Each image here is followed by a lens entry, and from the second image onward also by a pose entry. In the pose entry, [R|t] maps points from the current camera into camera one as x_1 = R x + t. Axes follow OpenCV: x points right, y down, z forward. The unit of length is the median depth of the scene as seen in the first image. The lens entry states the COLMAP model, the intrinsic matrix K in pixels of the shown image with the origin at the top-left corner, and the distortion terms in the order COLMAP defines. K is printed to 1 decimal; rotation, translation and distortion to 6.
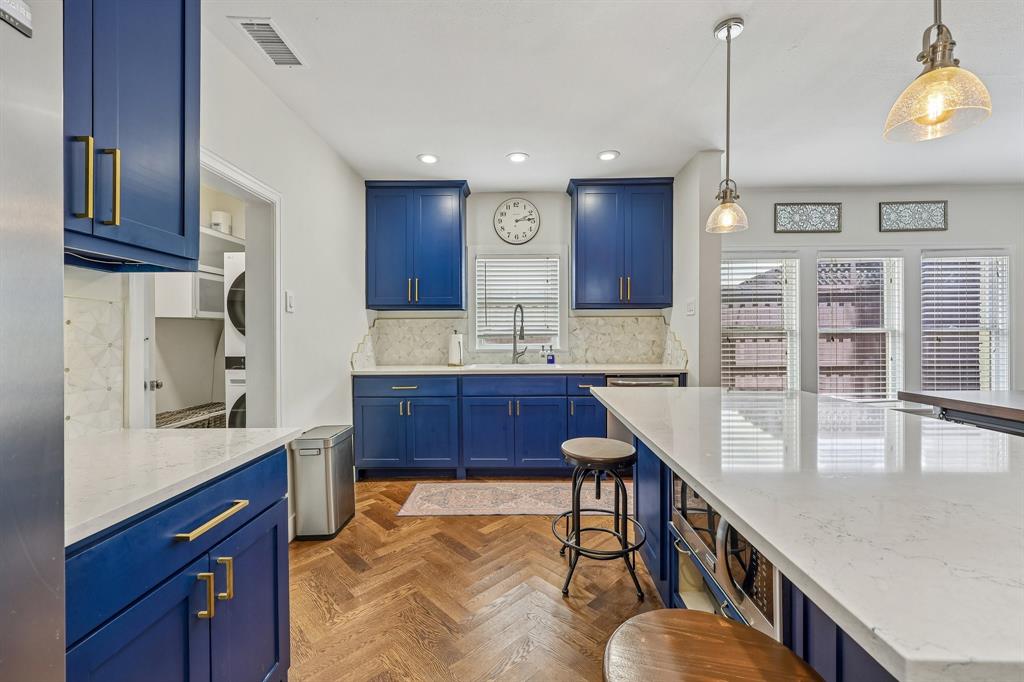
lens RADIAL K [[414.9, 0, 515.8], [0, 414.9, 334.0], [0, 0, 1]] dist [0.001413, 0.000046]
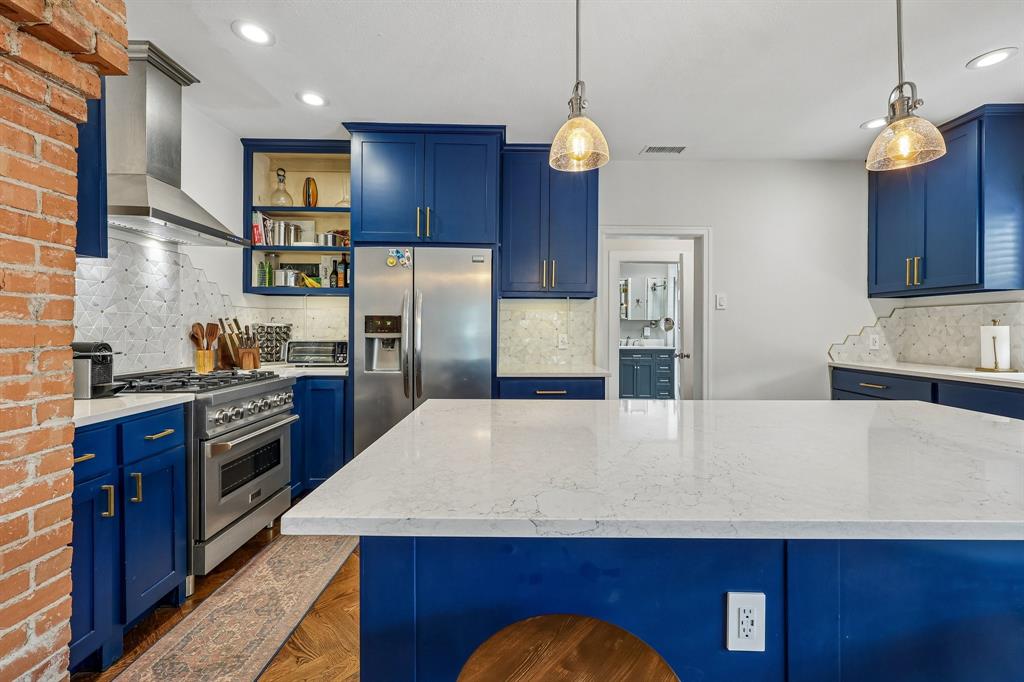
lens RADIAL K [[427.1, 0, 514.9], [0, 427.1, 324.7], [0, 0, 1]] dist [0.000745, 0.000081]
pose [[0.016532, 0.000028, -0.999863, 0.543900], [-0.001795, 0.999998, -0.000002, 0.000040], [0.999862, 0.001795, 0.016532, 0.185704]]
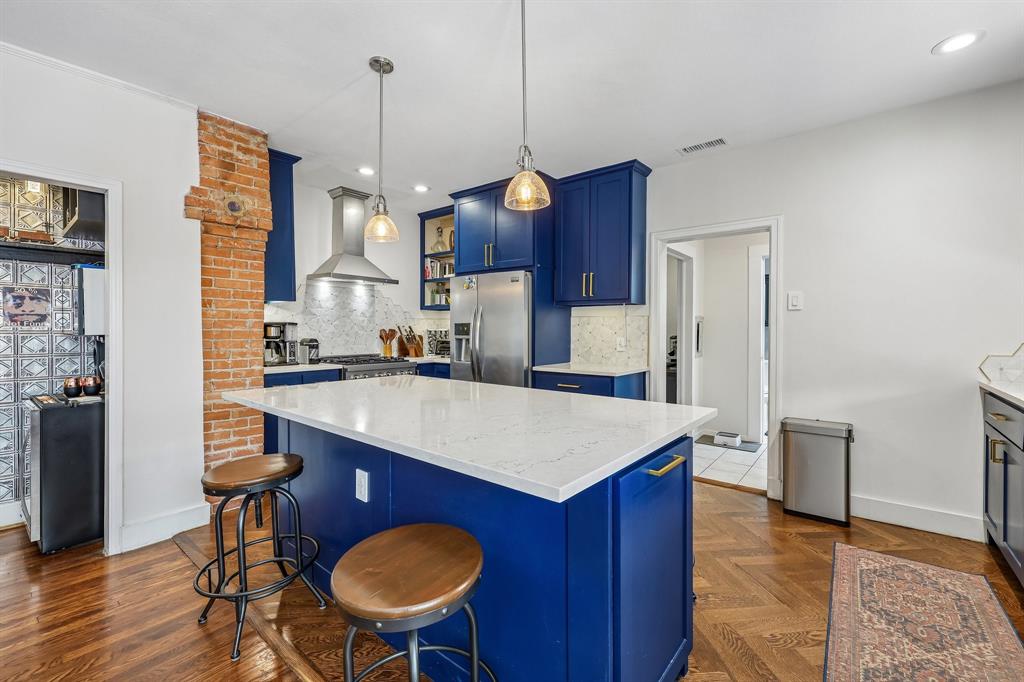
lens RADIAL K [[427.9, 0, 516.9], [0, 427.9, 331.6], [0, 0, 1]] dist [0.001212, -0.000222]
pose [[-0.620462, 0.007114, -0.784204, 0.561799], [0.002747, 0.999972, 0.006899, -0.001611], [0.784232, 0.002127, -0.620464, 0.717622]]
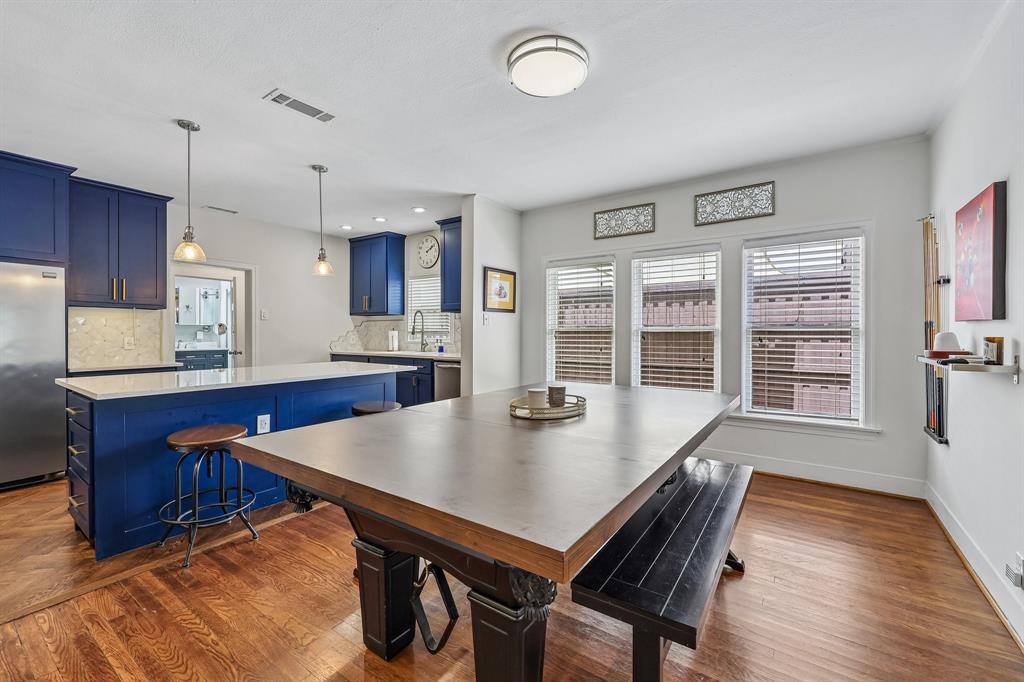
lens RADIAL K [[428.5, 0, 514.9], [0, 428.5, 337.0], [0, 0, 1]] dist [0.001661, 0.000088]
pose [[0.827640, 0.013202, -0.561104, 1.091561], [-0.005546, 0.999867, 0.015345, -0.003591], [0.561232, -0.009589, 0.827603, -0.054719]]
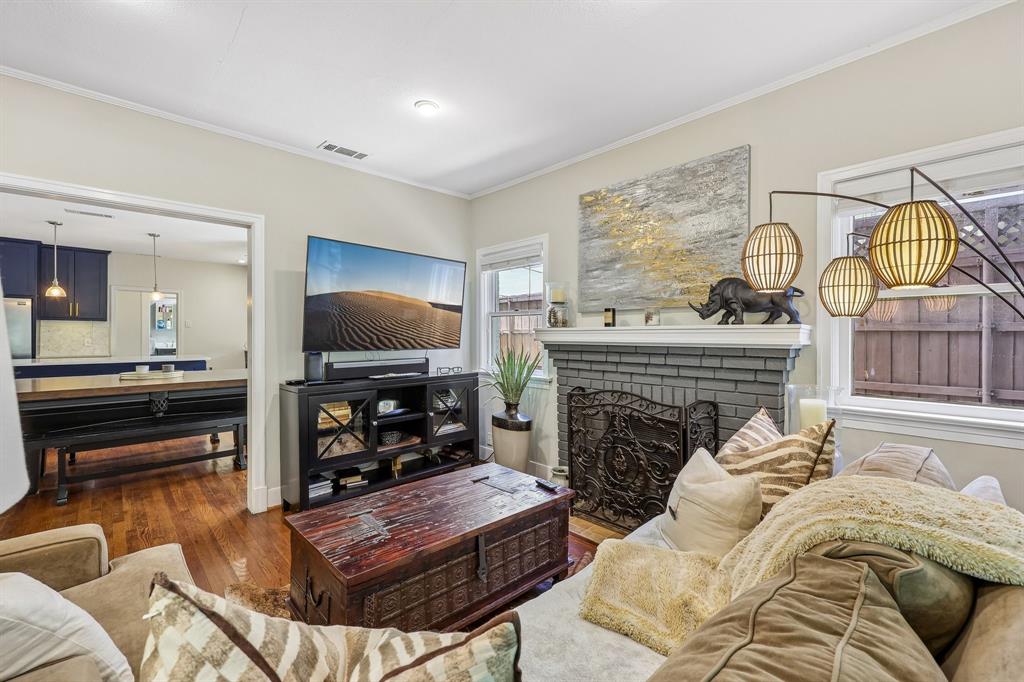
lens RADIAL K [[426.6, 0, 516.4], [0, 426.6, 337.8], [0, 0, 1]] dist [0.000716, 0.000033]
pose [[0.703289, 0.009921, -0.710835, 2.169619], [-0.004070, 0.999942, 0.009929, -0.008604], [0.710892, -0.004090, 0.703289, 0.318066]]
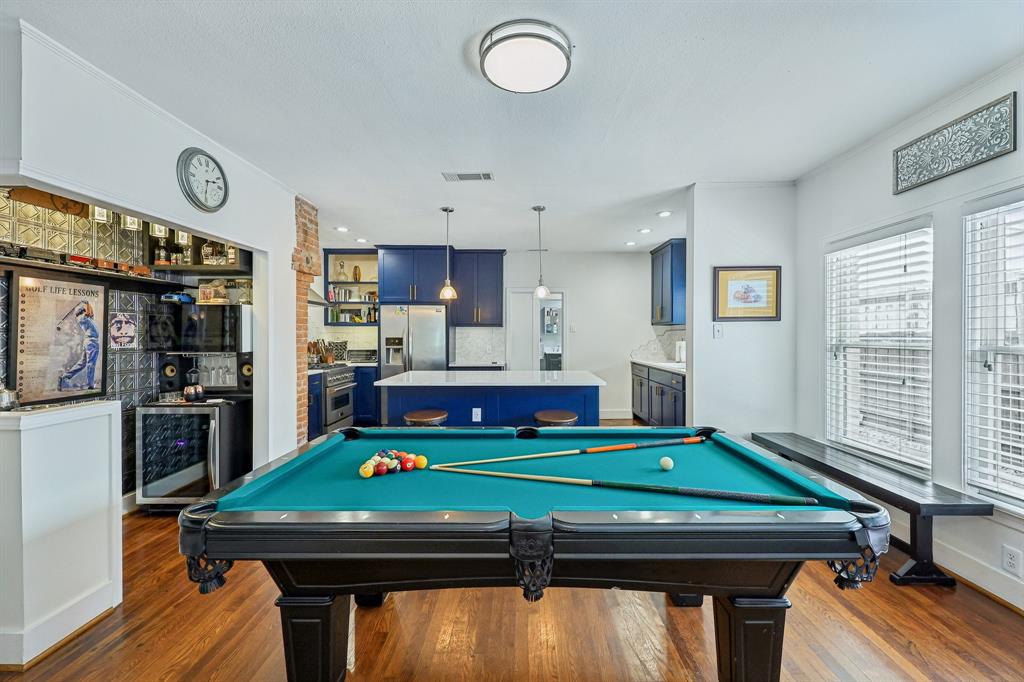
lens RADIAL K [[406.6, 0, 518.2], [0, 406.6, 337.2], [0, 0, 1]] dist [-0.002447, -0.000316]
pose [[0.004958, 0.011603, -0.999920, 1.263162], [0.003198, 0.999927, 0.011619, -0.031224], [0.999983, -0.003256, 0.004920, 0.407898]]
